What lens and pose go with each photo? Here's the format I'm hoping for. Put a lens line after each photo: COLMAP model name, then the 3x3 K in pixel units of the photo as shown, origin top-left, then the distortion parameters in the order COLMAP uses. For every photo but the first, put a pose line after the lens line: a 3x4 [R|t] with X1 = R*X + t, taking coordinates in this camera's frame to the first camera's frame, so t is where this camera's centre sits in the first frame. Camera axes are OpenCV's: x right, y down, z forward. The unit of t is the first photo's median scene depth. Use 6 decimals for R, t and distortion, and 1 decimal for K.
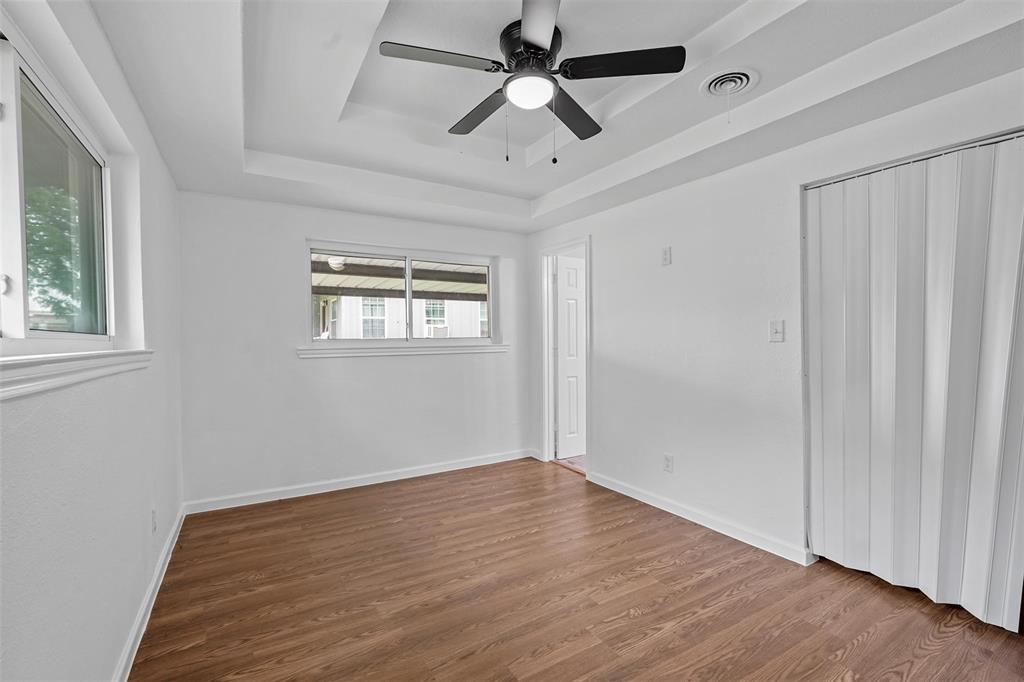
lens RADIAL K [[454.0, 0, 512.0], [0, 454.0, 341.0], [0, 0, 1]] dist [-0.013453, 0.007619]
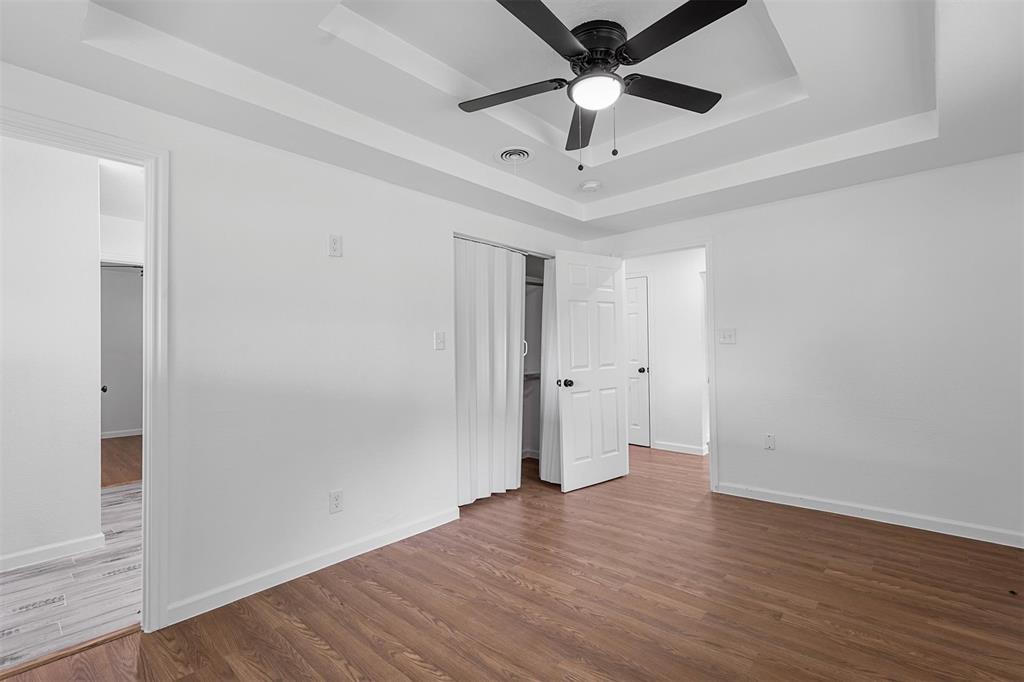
lens RADIAL K [[461.9, 0, 512.0], [0, 461.9, 341.0], [0, 0, 1]] dist [-0.016137, 0.007572]
pose [[-0.282099, 0.021502, 0.959144, -0.632614], [0.017810, 0.999694, -0.017173, 0.002746], [-0.959220, 0.012237, -0.282395, 1.099212]]
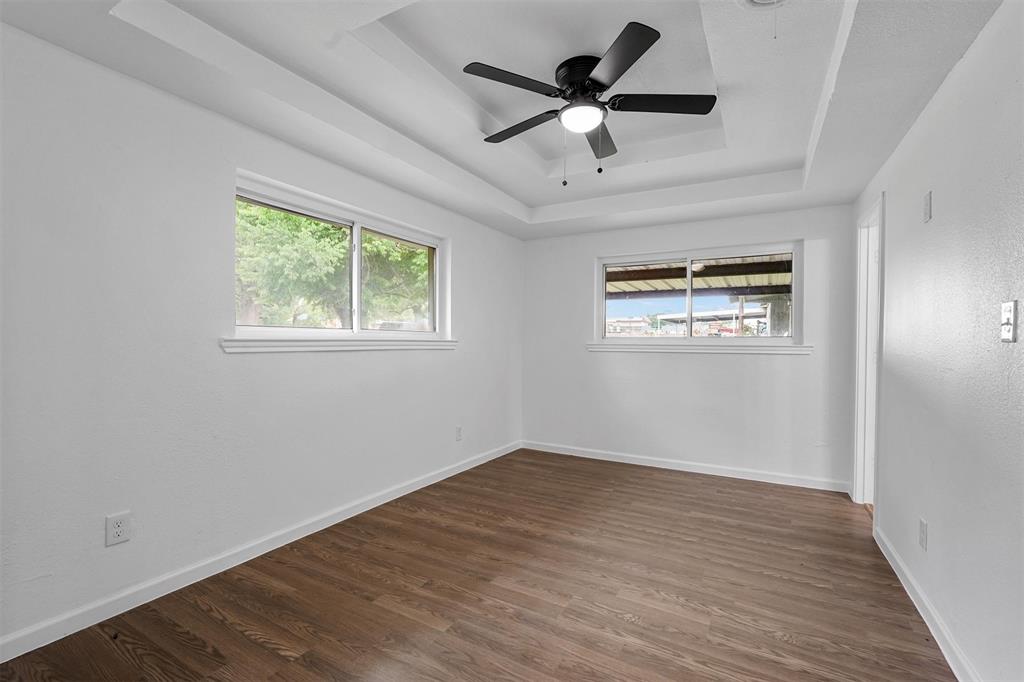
lens RADIAL K [[454.0, 0, 512.0], [0, 454.0, 341.0], [0, 0, 1]] dist [-0.013453, 0.007619]
pose [[0.492185, 0.013580, -0.870385, 0.719820], [-0.017326, 0.999833, 0.005802, 0.006823], [0.870318, 0.012225, 0.492338, 0.220122]]
